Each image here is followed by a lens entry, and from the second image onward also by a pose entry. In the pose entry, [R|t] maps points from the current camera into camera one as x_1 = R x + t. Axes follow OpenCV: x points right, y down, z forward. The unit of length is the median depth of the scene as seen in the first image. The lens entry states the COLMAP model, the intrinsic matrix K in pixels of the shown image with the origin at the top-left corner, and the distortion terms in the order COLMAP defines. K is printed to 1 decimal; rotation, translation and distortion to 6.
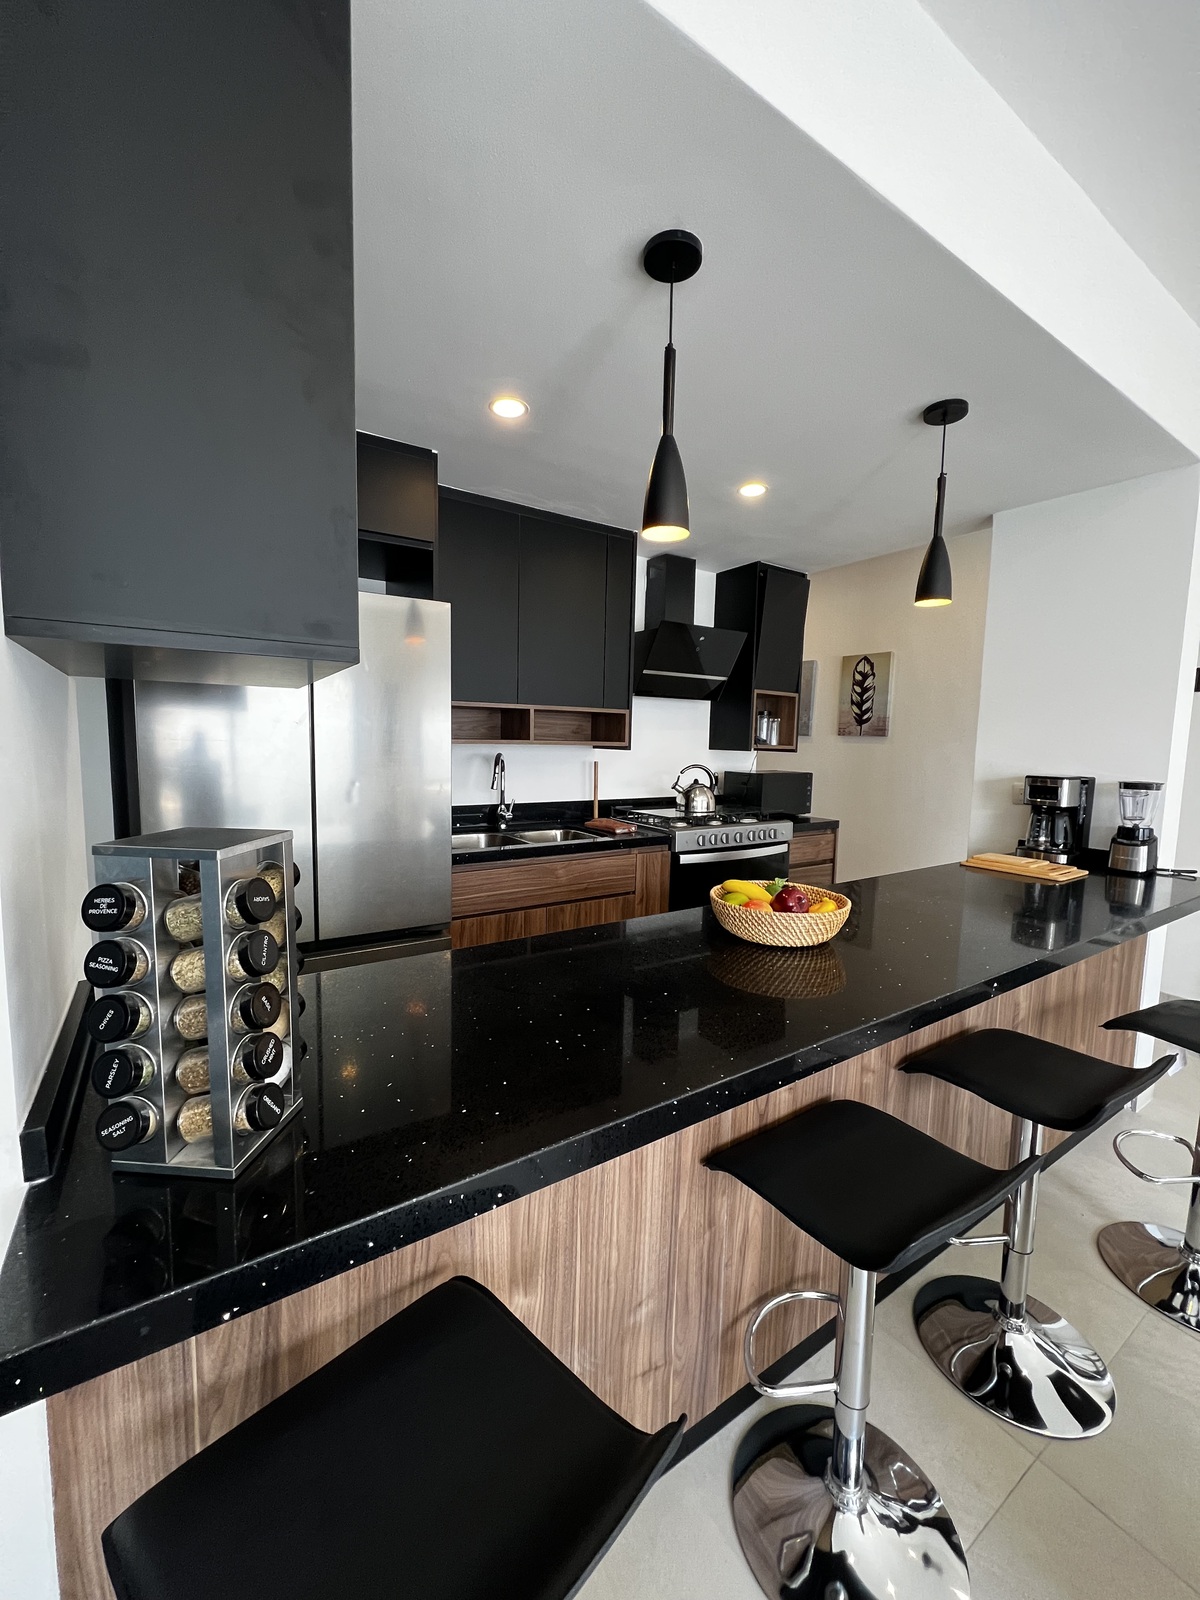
lens RADIAL K [[640.0, 0, 601.1], [0, 640.0, 806.8], [0, 0, 1]] dist [-0.009904, -0.000018]
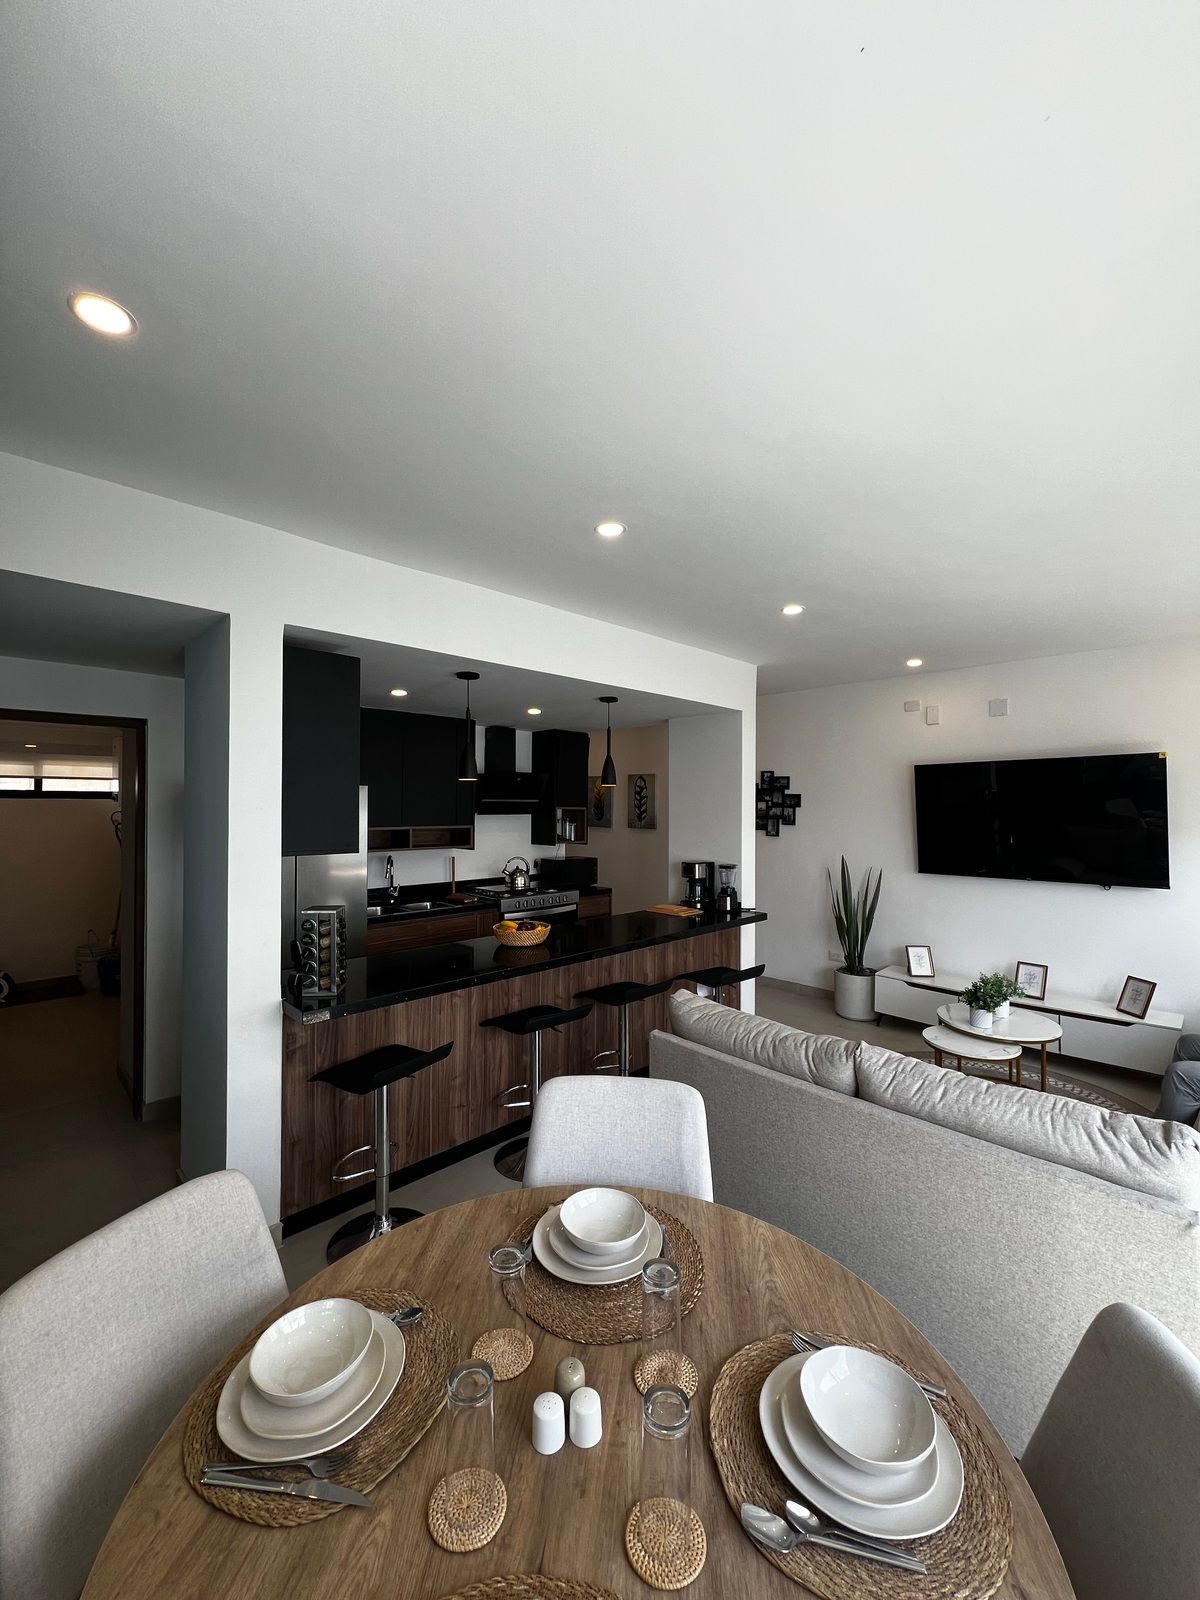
lens RADIAL K [[640.0, 0, 598.8], [0, 640.0, 802.5], [0, 0, 1]] dist [-0.009904, -0.000018]
pose [[0.982933, -0.015421, 0.183317, 0.059599], [0.035686, 0.993535, -0.107773, -0.022021], [-0.180470, 0.112476, 0.977128, -0.632262]]
